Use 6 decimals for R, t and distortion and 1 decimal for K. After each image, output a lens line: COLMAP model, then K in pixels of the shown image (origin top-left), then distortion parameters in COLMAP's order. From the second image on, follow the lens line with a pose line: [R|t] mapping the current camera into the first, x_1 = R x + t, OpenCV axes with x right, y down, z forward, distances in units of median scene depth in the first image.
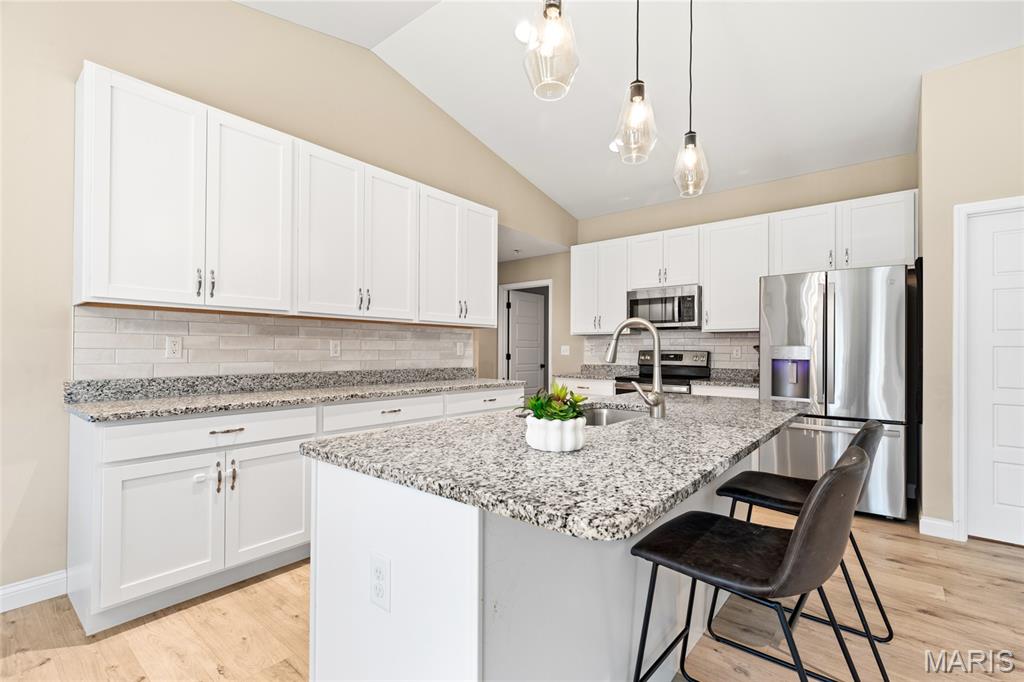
lens RADIAL K [[463.8, 0, 520.4], [0, 463.8, 347.7], [0, 0, 1]] dist [0.016382, 0.000115]
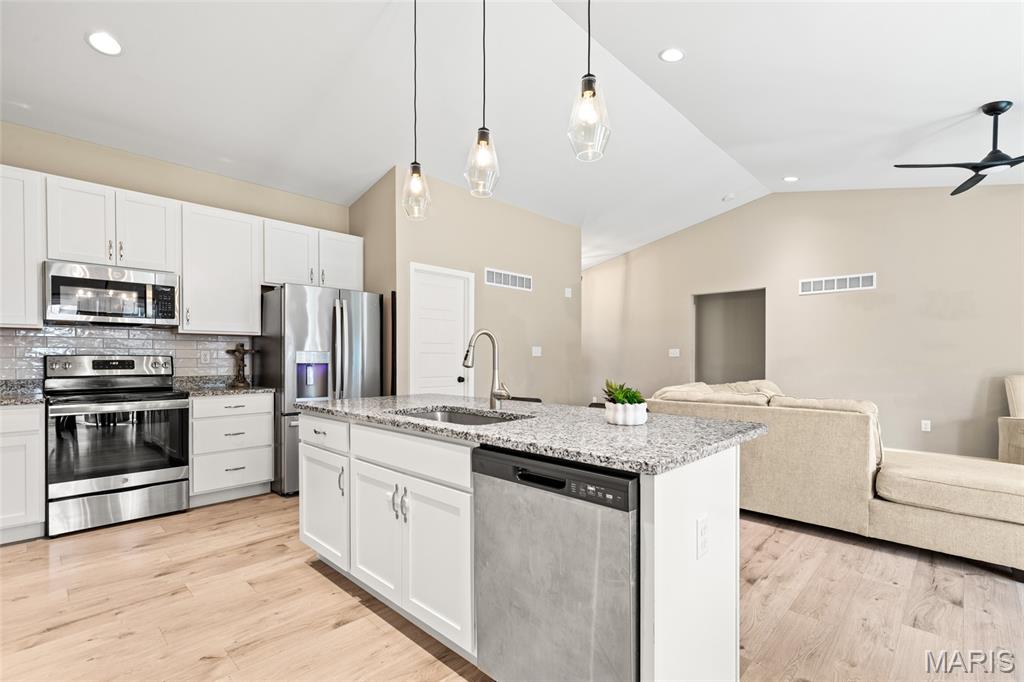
lens RADIAL K [[463.8, 0, 512.0], [0, 463.8, 350.7], [0, 0, 1]] dist [0.016382, 0.000115]
pose [[0.103124, 0.008697, 0.994631, -0.398957], [-0.001668, 0.999962, -0.008571, 0.004509], [-0.994667, -0.000775, 0.103134, 0.367891]]
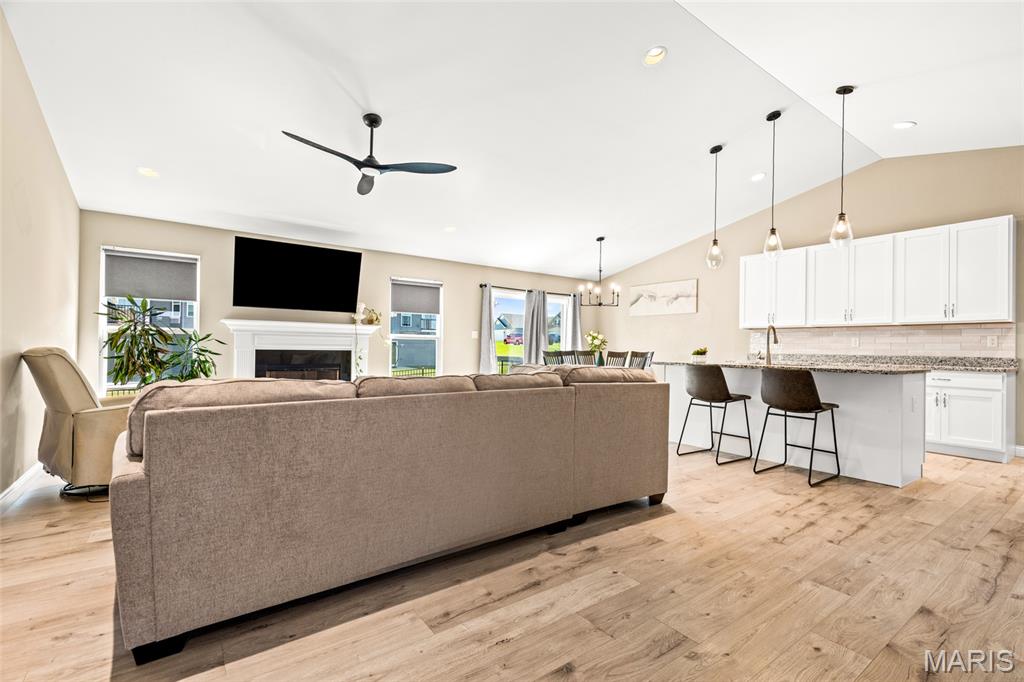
lens RADIAL K [[463.8, 0, 522.0], [0, 463.8, 345.0], [0, 0, 1]] dist [0.016382, 0.000115]
pose [[-0.250728, -0.018674, -0.967877, 1.384485], [-0.010341, 0.999809, -0.016611, 0.045771], [0.968002, 0.005844, -0.250873, 0.162334]]
